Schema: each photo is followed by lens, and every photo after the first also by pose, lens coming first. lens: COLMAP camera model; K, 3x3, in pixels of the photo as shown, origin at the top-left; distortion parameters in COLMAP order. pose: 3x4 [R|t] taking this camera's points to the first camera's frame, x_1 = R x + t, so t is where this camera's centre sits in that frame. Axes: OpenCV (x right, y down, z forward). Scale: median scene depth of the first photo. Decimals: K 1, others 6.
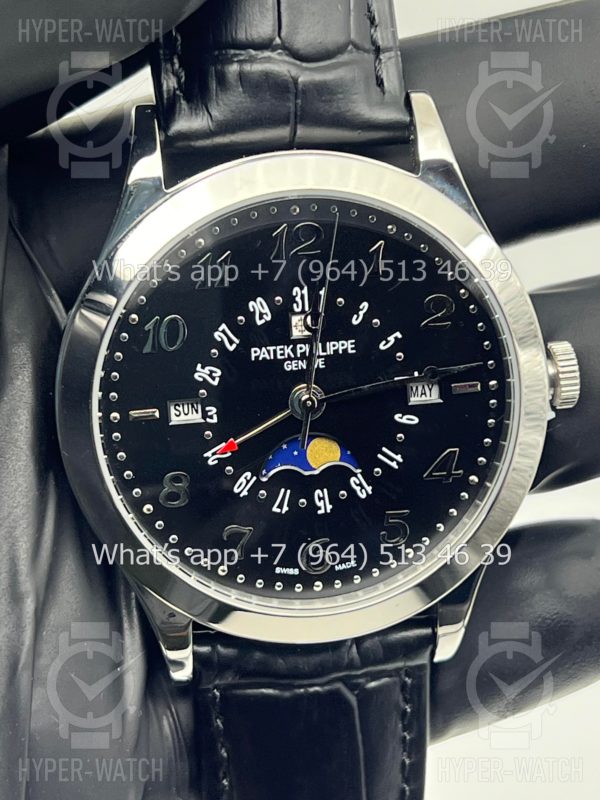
lens RADIAL K [[1890.5, 0, 297.6], [0, 1890.5, 401.9], [0, 0, 1]] dist [0.435904, 0.000000]
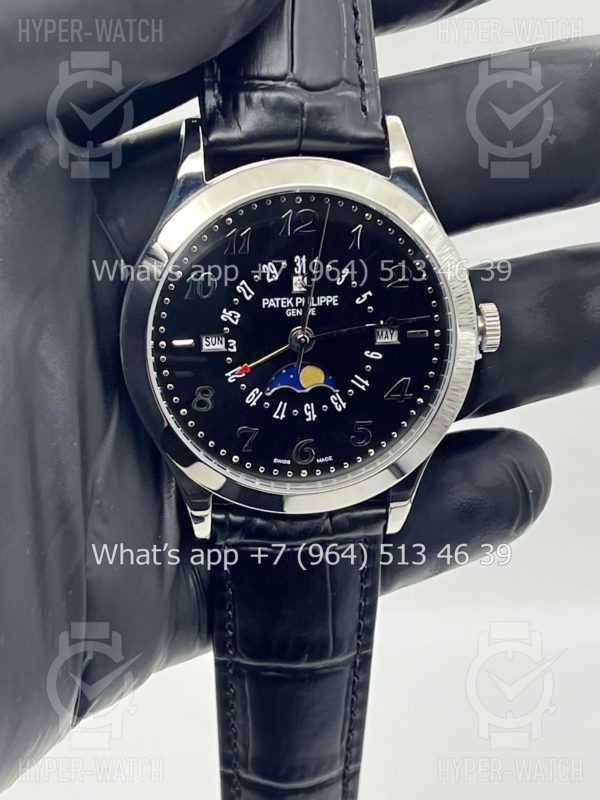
lens RADIAL K [[1890.5, 0, 305.0], [0, 1890.5, 405.3], [0, 0, 1]] dist [0.435904, 0.000000]
pose [[0.999094, 0.041631, 0.008801, -0.002681], [-0.041910, 0.998530, 0.034371, 0.000394], [-0.007357, -0.034708, 0.999370, -0.377499]]
